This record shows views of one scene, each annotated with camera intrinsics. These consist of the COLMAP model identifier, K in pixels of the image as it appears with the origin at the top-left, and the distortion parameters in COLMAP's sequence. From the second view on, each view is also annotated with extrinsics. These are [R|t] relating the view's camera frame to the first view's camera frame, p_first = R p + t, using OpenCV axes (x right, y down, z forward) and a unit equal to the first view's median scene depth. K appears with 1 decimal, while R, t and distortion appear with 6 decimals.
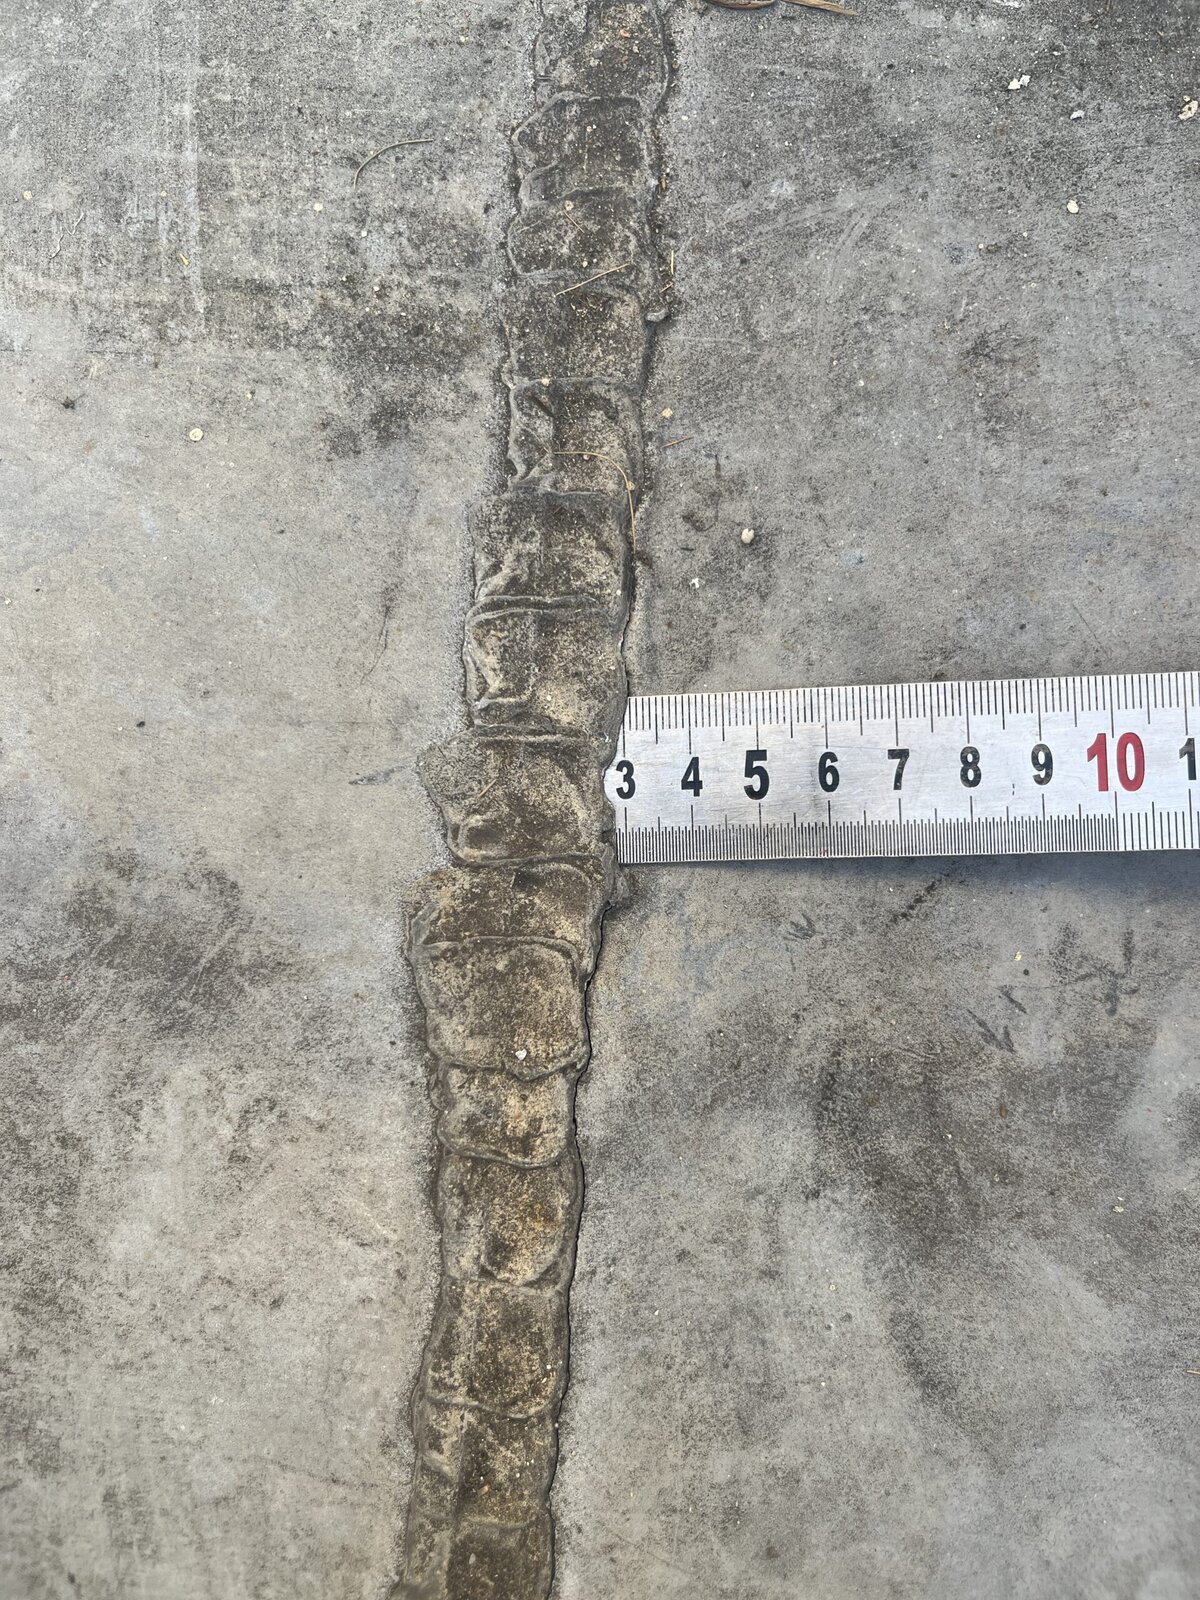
lens RADIAL K [[1202.1, 0, 594.5], [0, 1202.1, 804.0], [0, 0, 1]] dist [-0.020703, -0.023108]
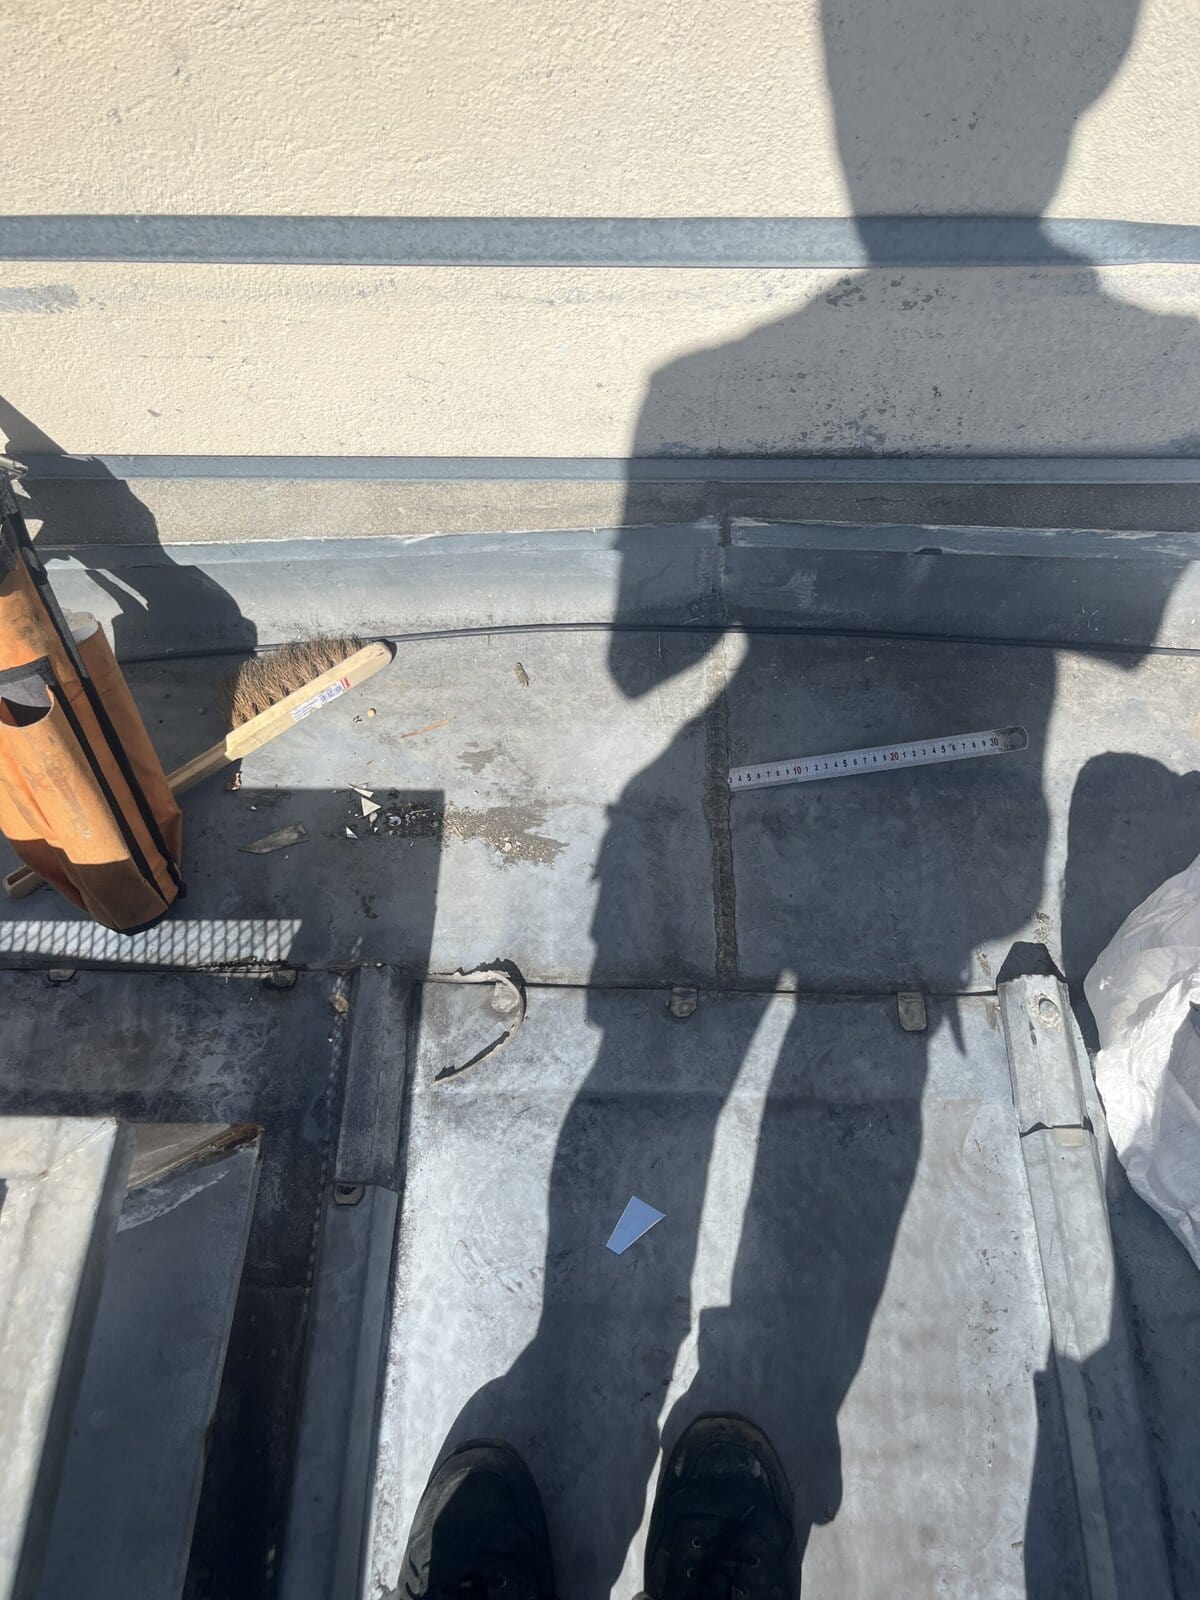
lens RADIAL K [[1202.1, 0, 597.7], [0, 1202.1, 804.7], [0, 0, 1]] dist [-0.020703, -0.023108]
pose [[0.995767, -0.091915, 0.000223, -0.785707], [0.090733, 0.982576, -0.162212, 1.227105], [0.014690, 0.161546, 0.986756, -6.113260]]
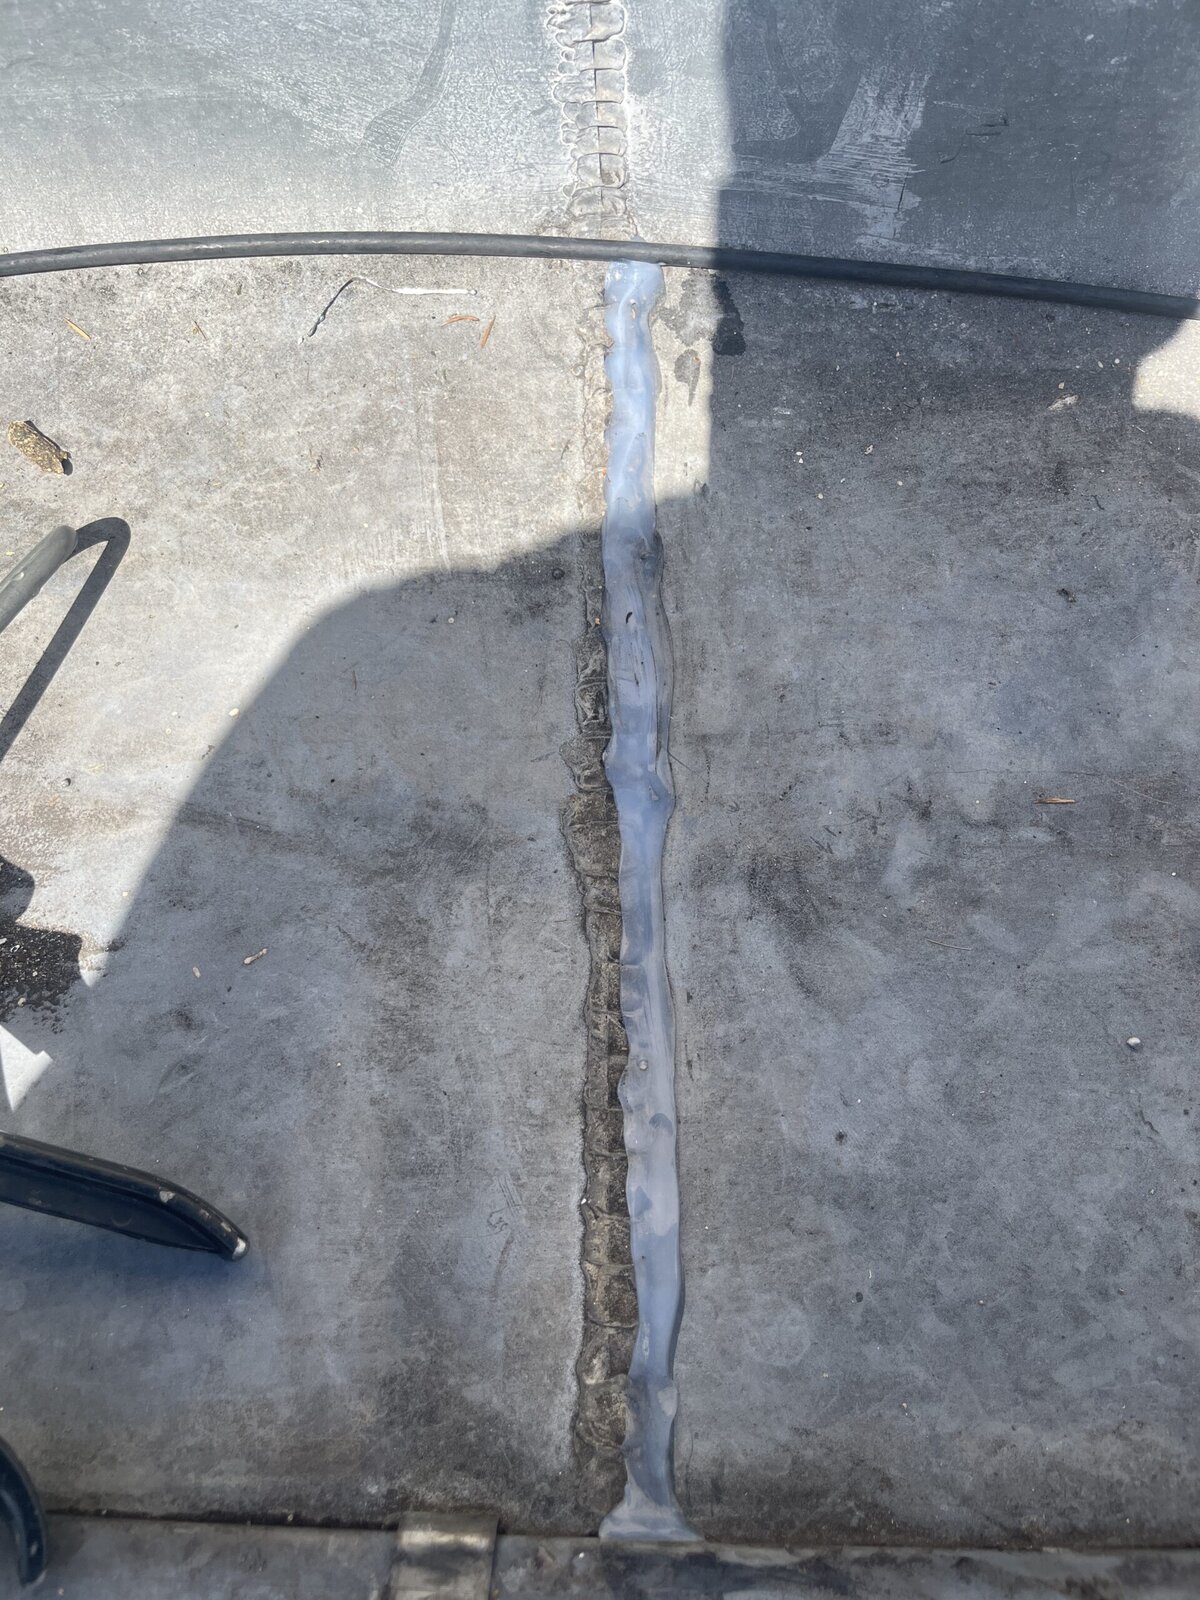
lens RADIAL K [[1202.1, 0, 599.4], [0, 1202.1, 797.9], [0, 0, 1]] dist [-0.020703, -0.023108]
pose [[0.996513, -0.081620, 0.017310, -0.120674], [0.083367, 0.982447, -0.166880, 0.449899], [-0.003385, 0.167741, 0.985825, -1.263087]]
